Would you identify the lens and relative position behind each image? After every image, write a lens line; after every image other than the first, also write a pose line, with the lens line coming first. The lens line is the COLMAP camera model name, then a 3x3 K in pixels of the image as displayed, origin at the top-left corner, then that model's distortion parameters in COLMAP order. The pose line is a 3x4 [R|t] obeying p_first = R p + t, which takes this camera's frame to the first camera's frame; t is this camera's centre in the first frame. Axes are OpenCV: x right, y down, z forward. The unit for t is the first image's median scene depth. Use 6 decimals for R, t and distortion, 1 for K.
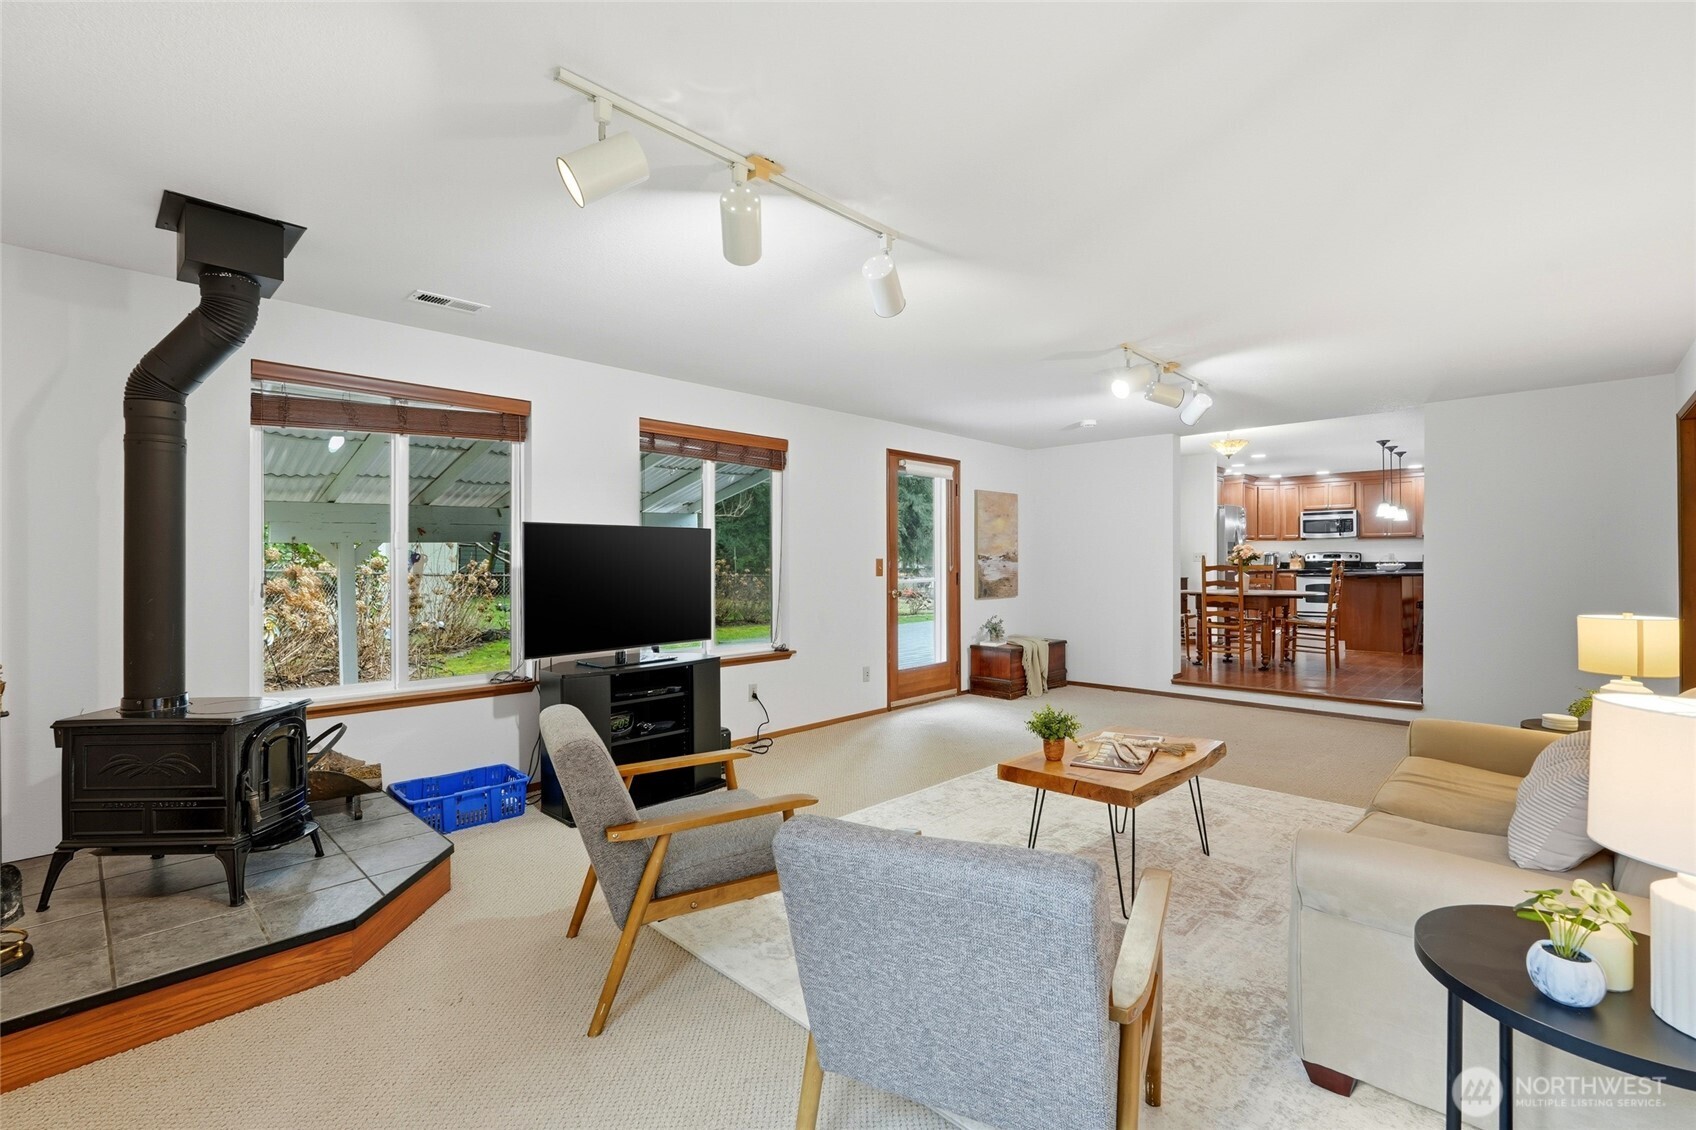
lens RADIAL K [[749.4, 0, 842.0], [0, 749.4, 566.5], [0, 0, 1]] dist [-0.000872, 0.000769]
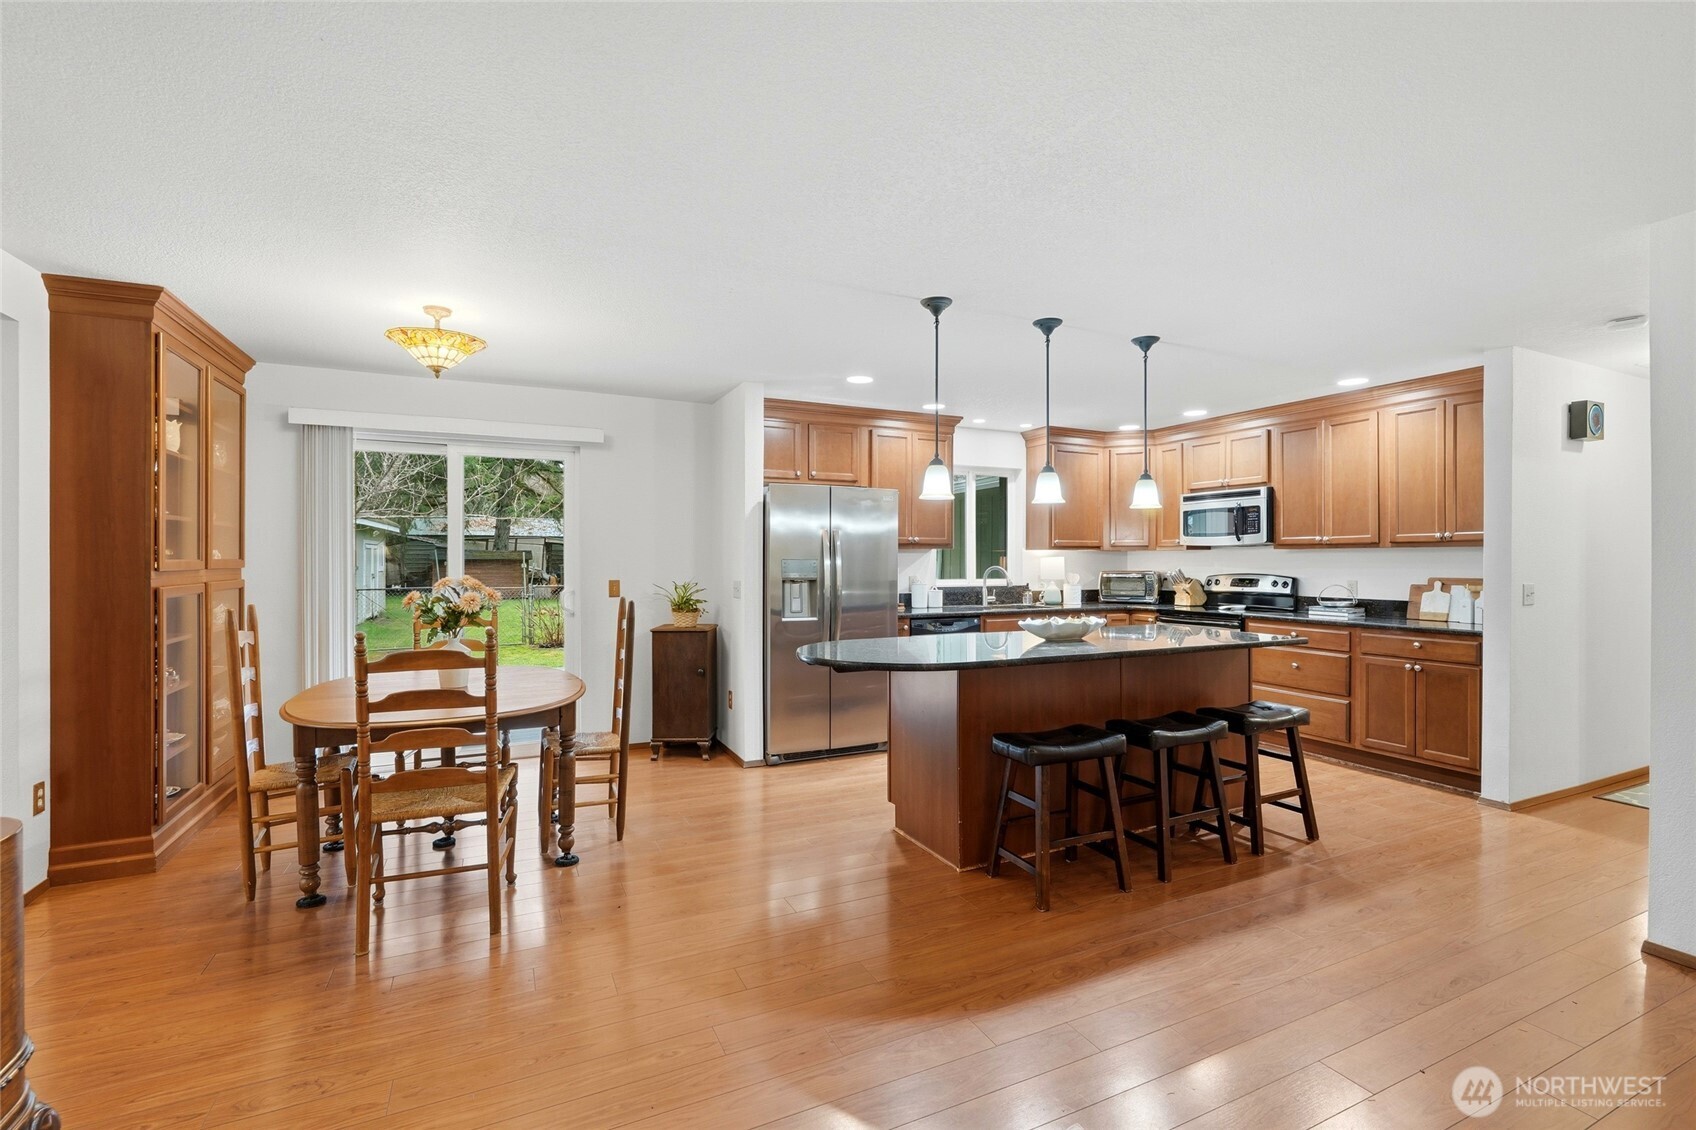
lens RADIAL K [[749.4, 0, 844.0], [0, 749.4, 565.1], [0, 0, 1]] dist [-0.000872, 0.000769]
pose [[0.938599, 0.009367, -0.344884, 0.579745], [-0.006676, 0.999937, 0.008989, -0.027948], [0.344947, -0.006134, 0.938602, 0.447882]]
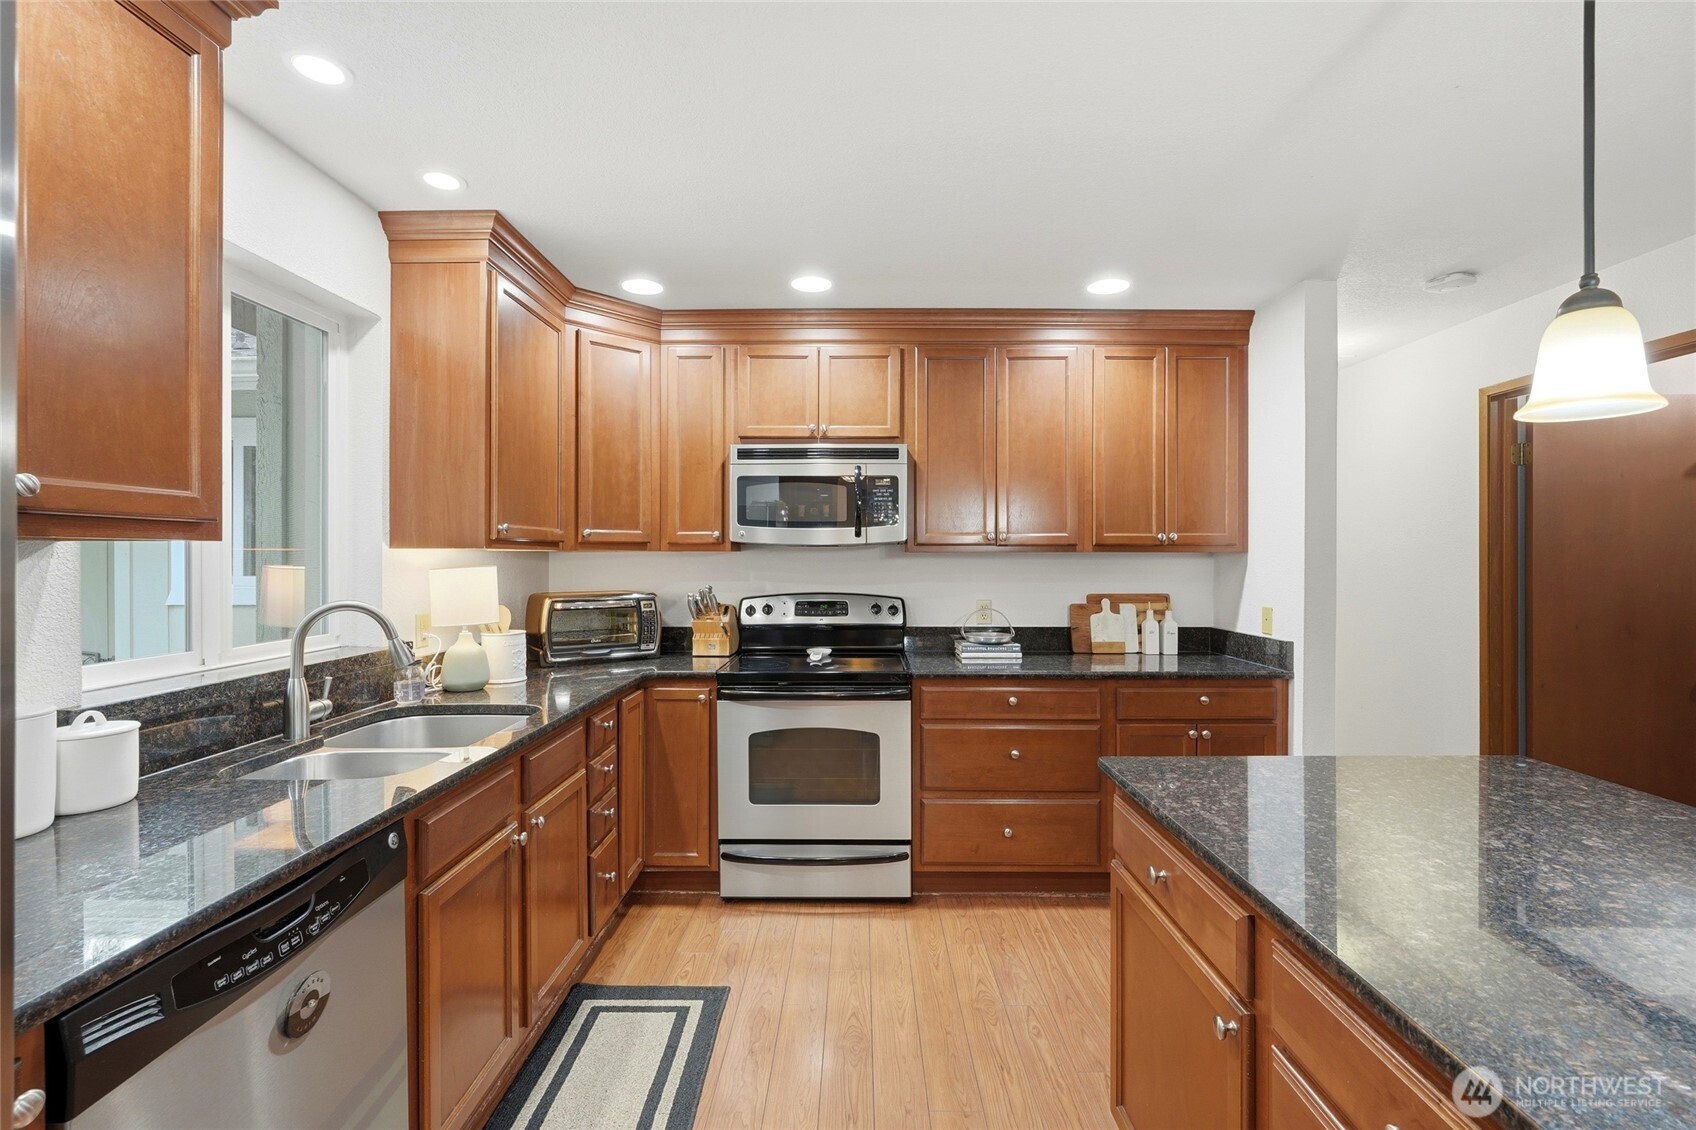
lens RADIAL K [[749.4, 0, 850.1], [0, 749.4, 554.8], [0, 0, 1]] dist [-0.000872, 0.000769]
pose [[0.723845, 0.009836, 0.689892, 0.465975], [-0.004588, 0.999945, -0.009444, -0.031736], [-0.689947, 0.003671, 0.723851, 0.788379]]
